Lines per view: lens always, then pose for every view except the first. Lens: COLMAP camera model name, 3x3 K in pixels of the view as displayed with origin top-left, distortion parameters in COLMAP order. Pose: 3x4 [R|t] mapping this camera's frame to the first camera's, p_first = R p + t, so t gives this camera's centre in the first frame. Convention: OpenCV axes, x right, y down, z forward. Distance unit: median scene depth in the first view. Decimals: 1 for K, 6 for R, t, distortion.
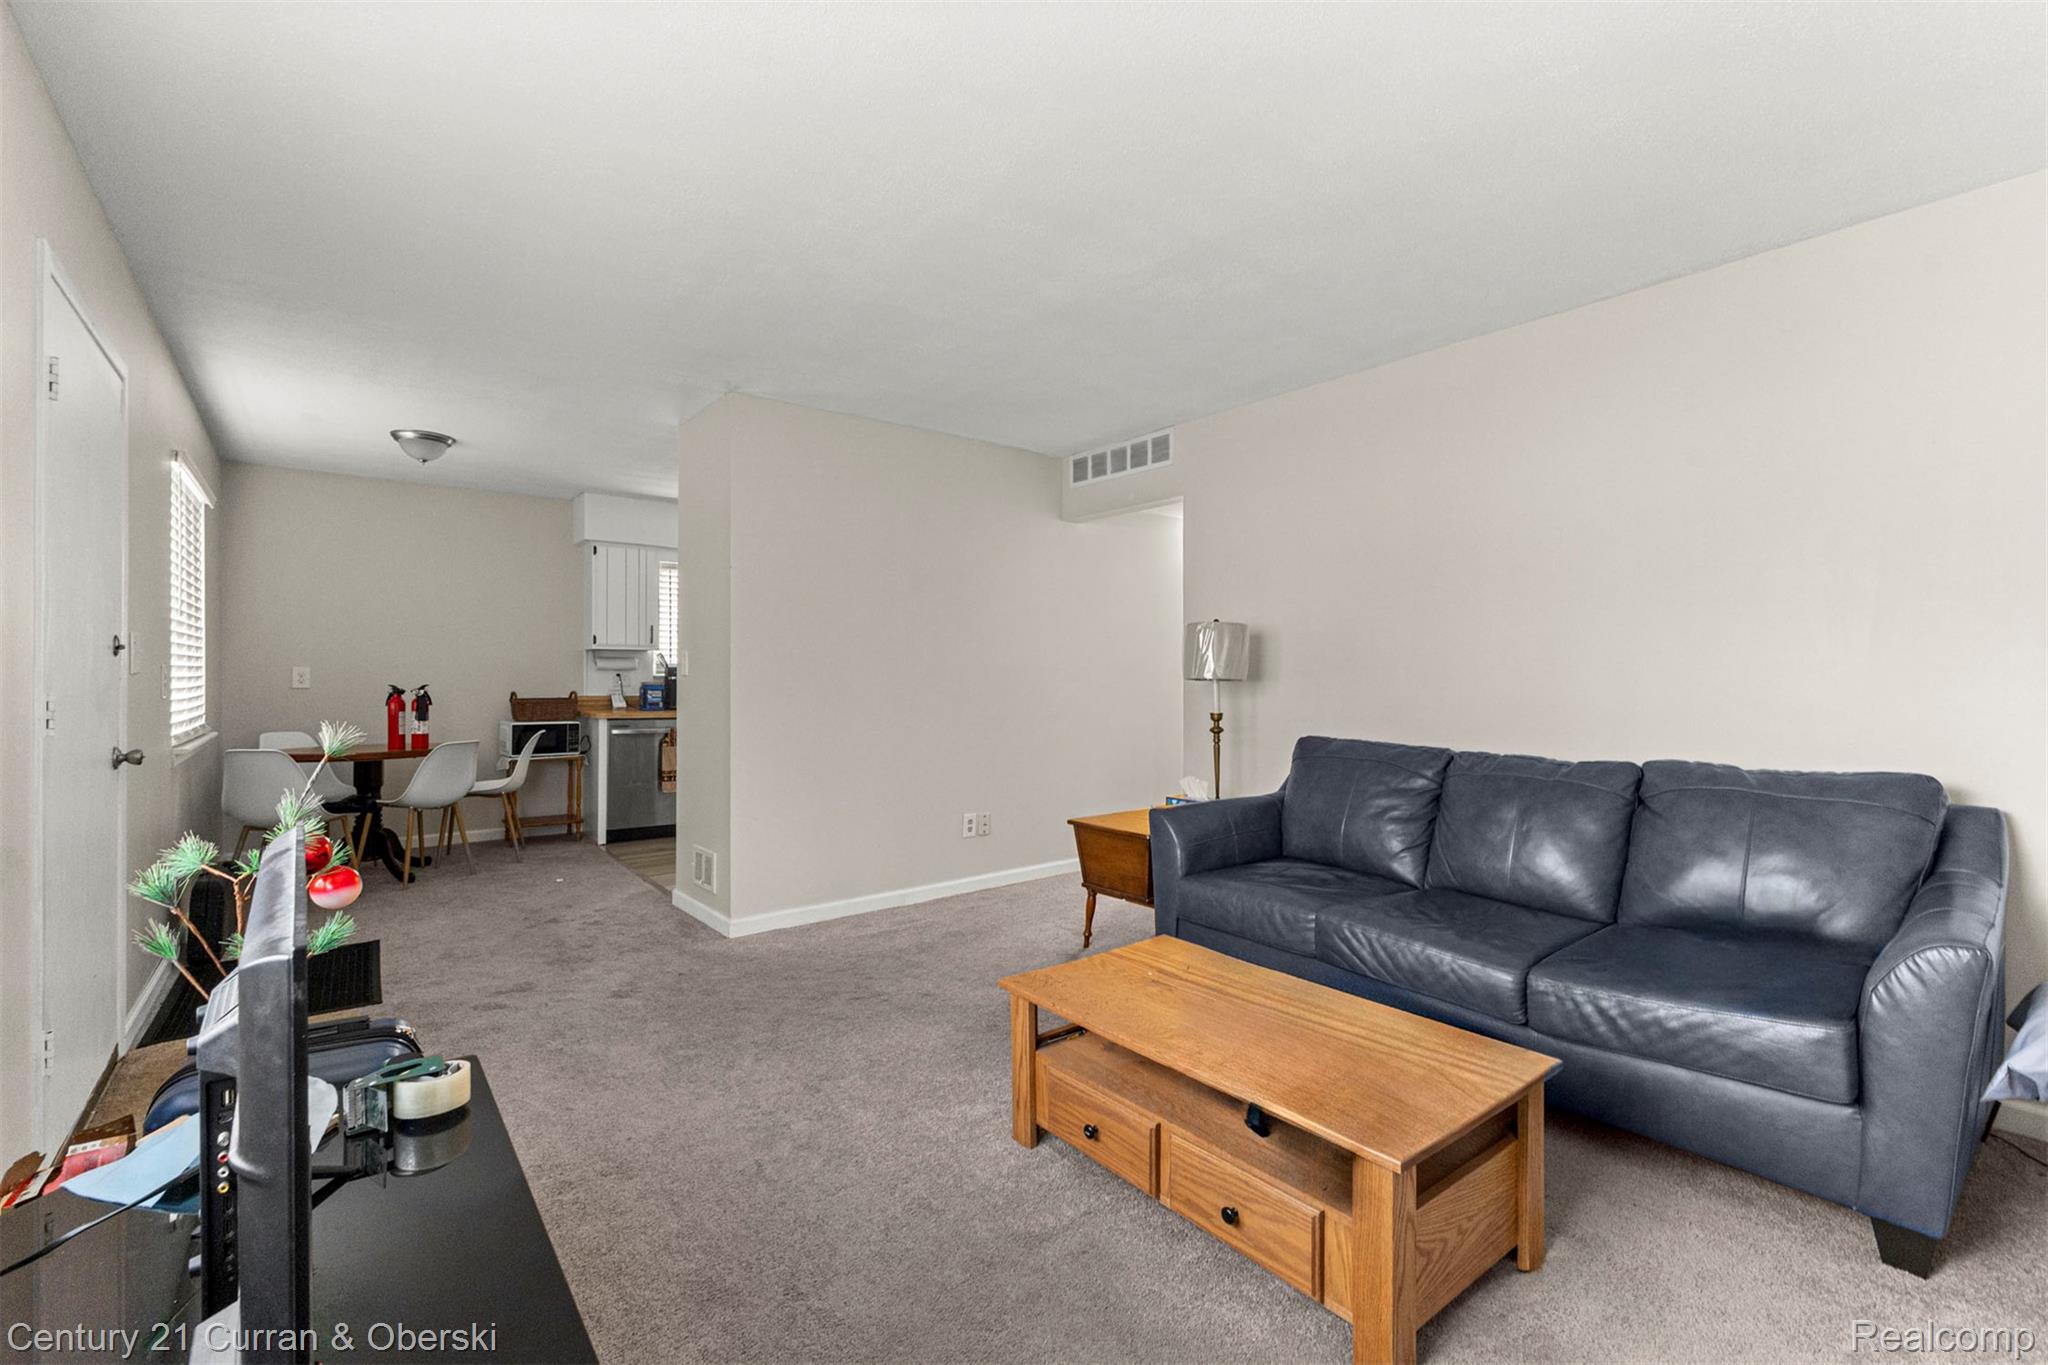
lens RADIAL K [[883.4, 0, 1019.2], [0, 883.4, 683.7], [0, 0, 1]] dist [-0.000497, -0.000028]
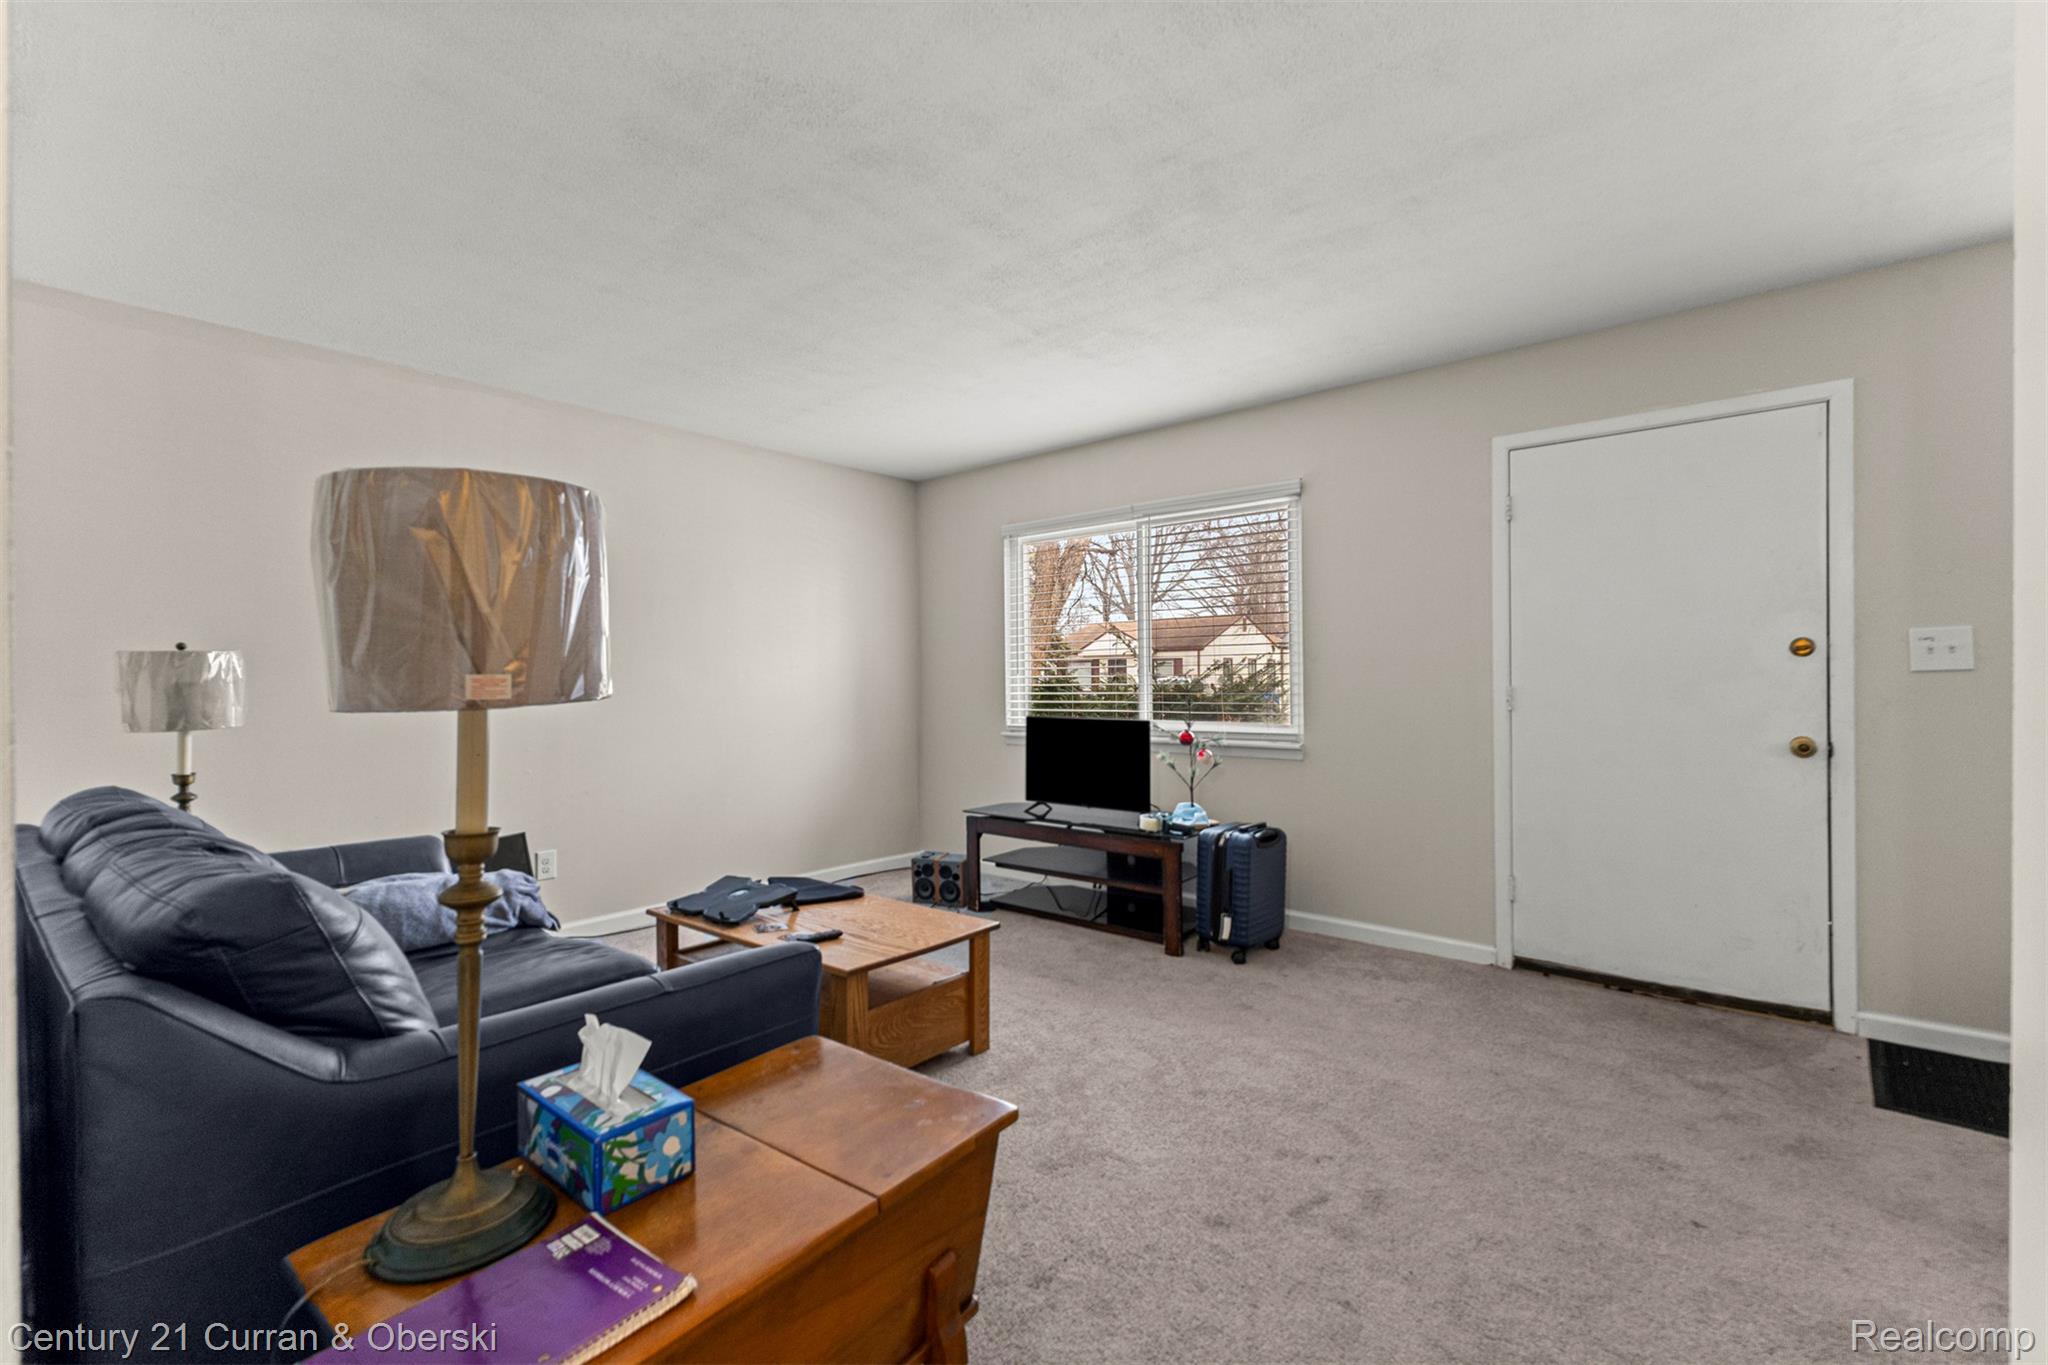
lens RADIAL K [[883.4, 0, 1026.2], [0, 883.4, 683.0], [0, 0, 1]] dist [-0.000497, -0.000028]
pose [[-0.974556, 0.004183, -0.224106, 0.190245], [0.006015, 0.999954, -0.007493, -0.002192], [0.224064, -0.008650, -0.974536, 1.942654]]
